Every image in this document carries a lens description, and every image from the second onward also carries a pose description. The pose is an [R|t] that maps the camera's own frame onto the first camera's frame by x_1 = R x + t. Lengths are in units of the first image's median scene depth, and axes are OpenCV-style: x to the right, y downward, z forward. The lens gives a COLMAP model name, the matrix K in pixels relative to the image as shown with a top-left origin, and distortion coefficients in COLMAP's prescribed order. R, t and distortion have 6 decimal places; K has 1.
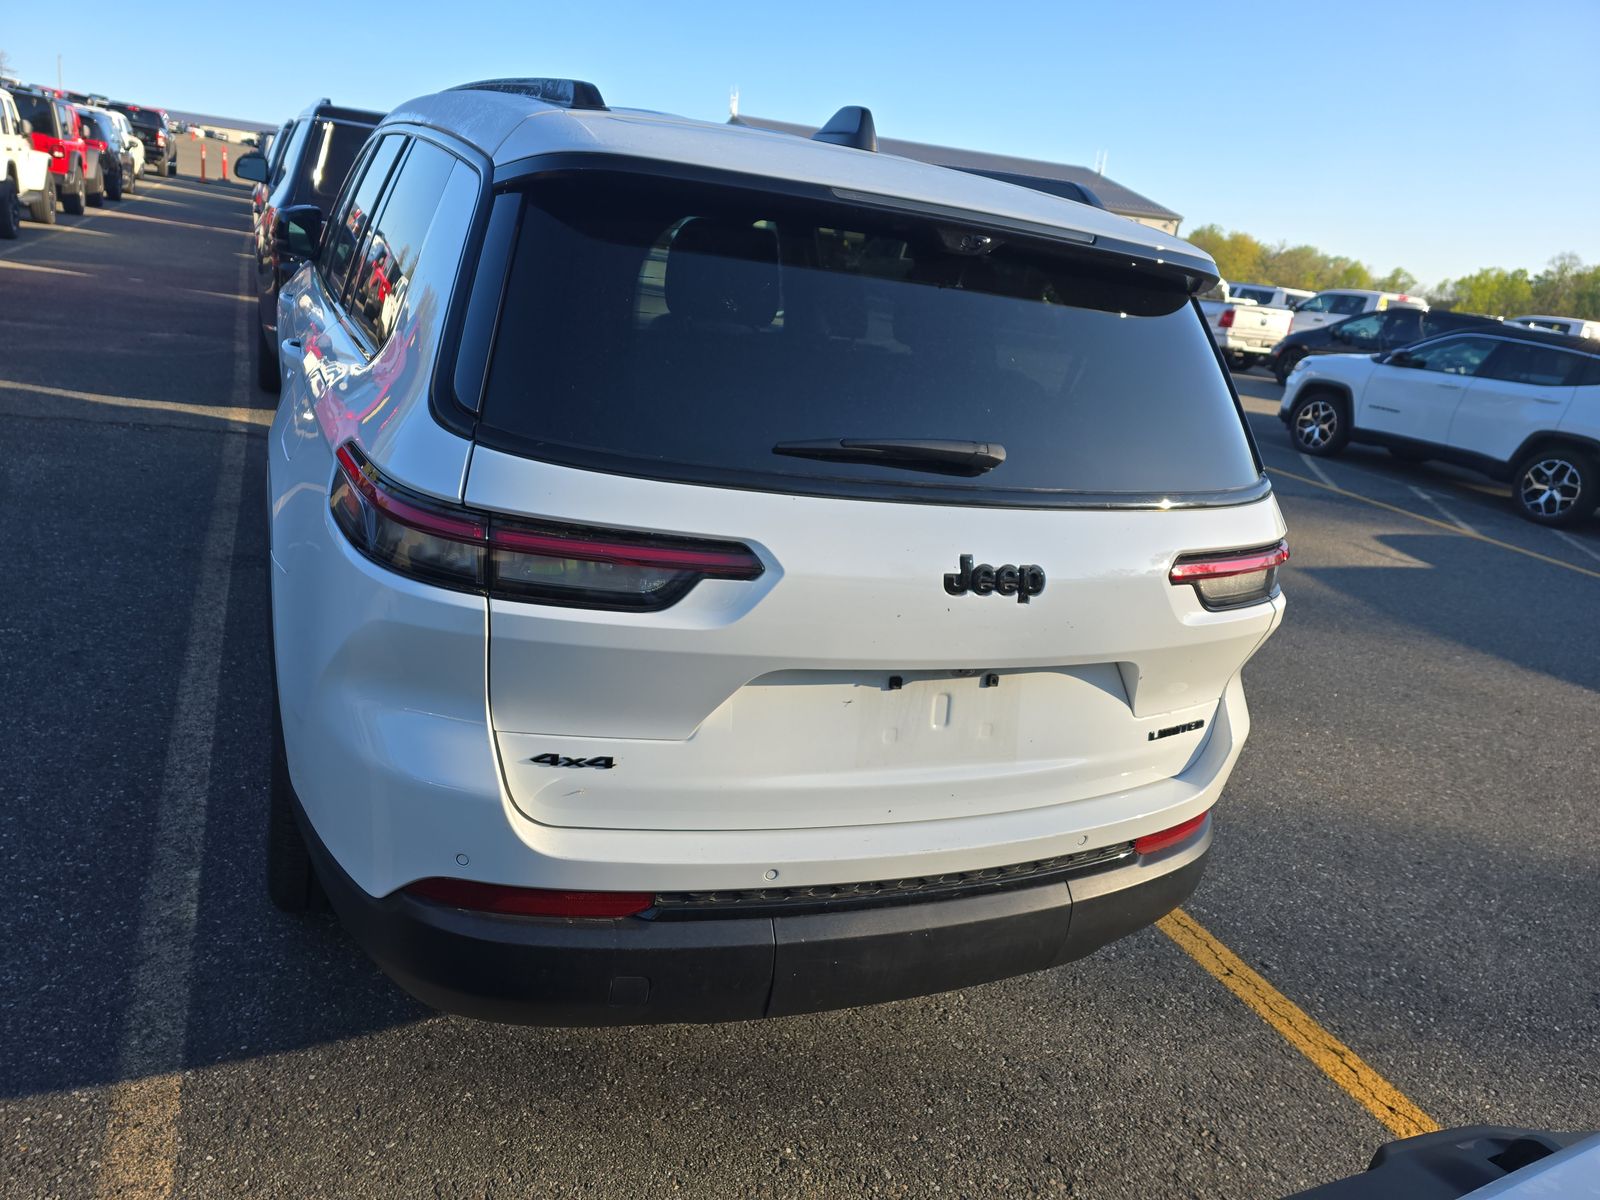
lens RADIAL K [[1067.6, 0, 800.0], [0, 1067.6, 600.0], [0, 0, 1]] dist [0.064727, -0.063754]
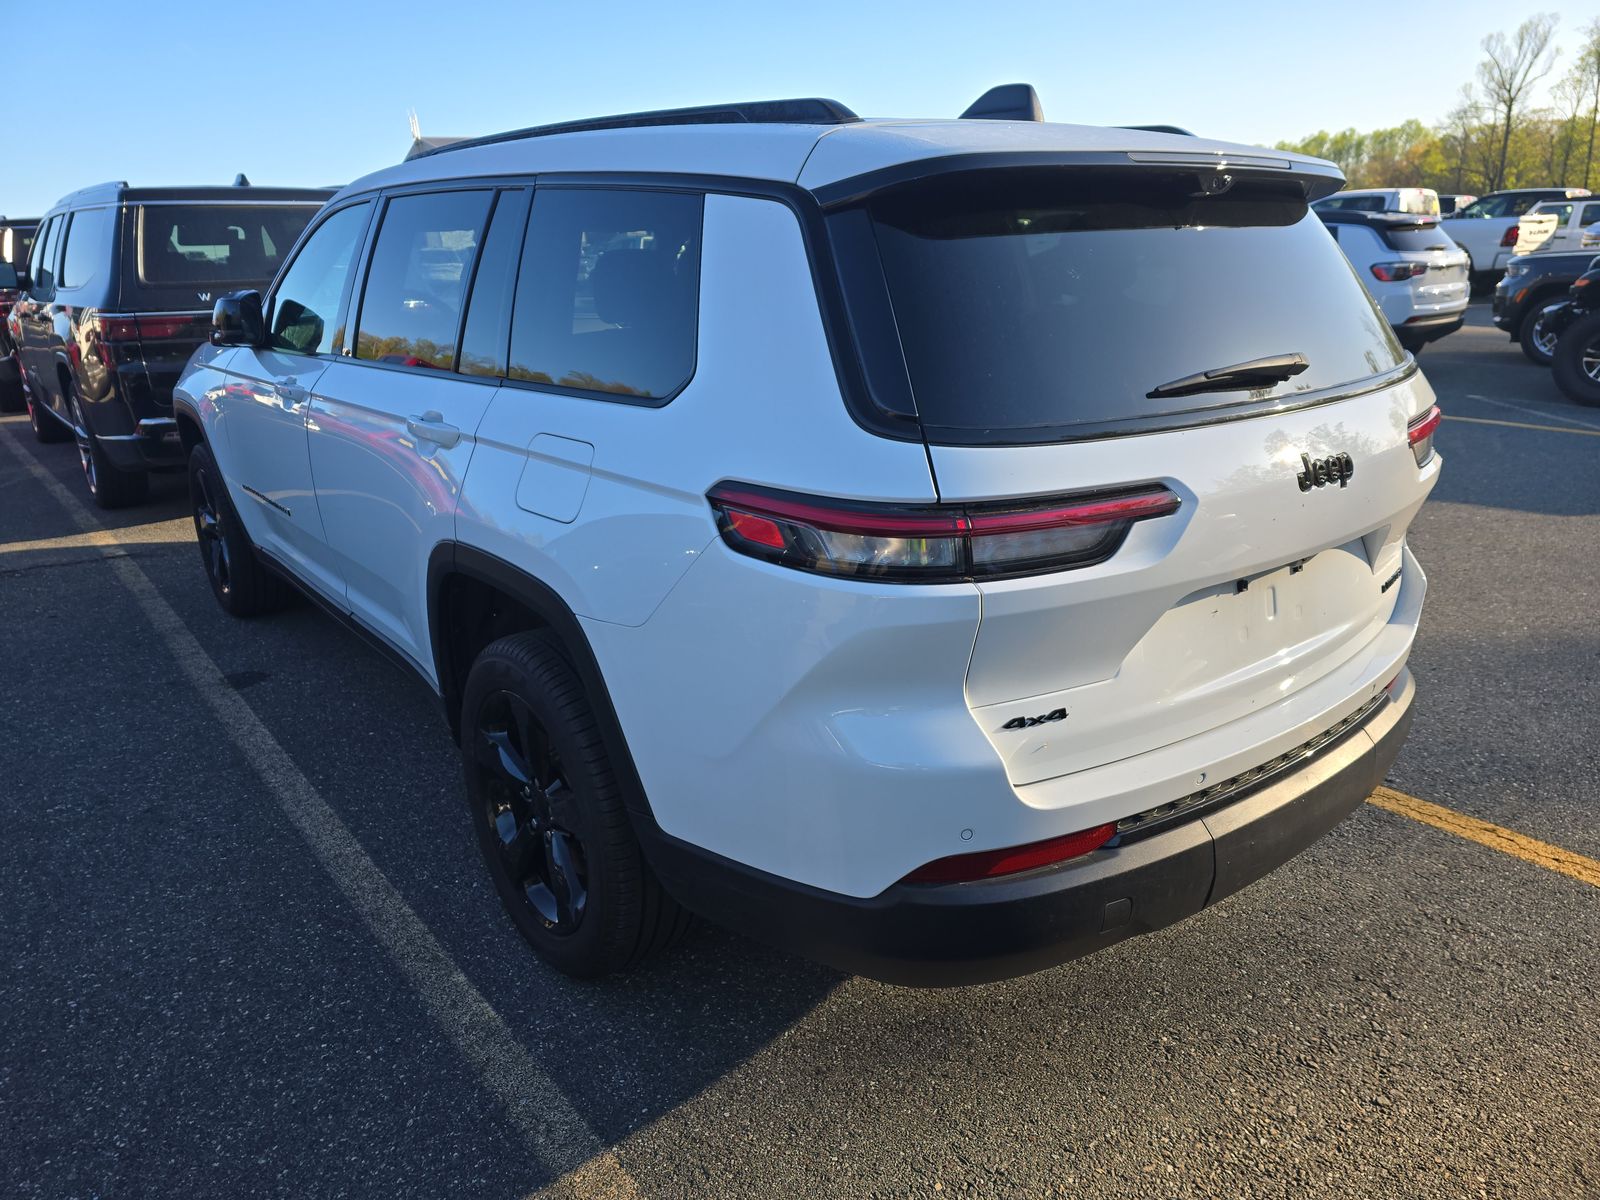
lens RADIAL K [[1062.1, 0, 800.0], [0, 1062.1, 600.0], [0, 0, 1]] dist [0.064166, -0.060168]
pose [[0.953913, -0.236798, 0.184326, -0.454261], [0.234893, 0.971480, 0.032428, -0.041845], [-0.186748, 0.012363, 0.982330, -0.002362]]
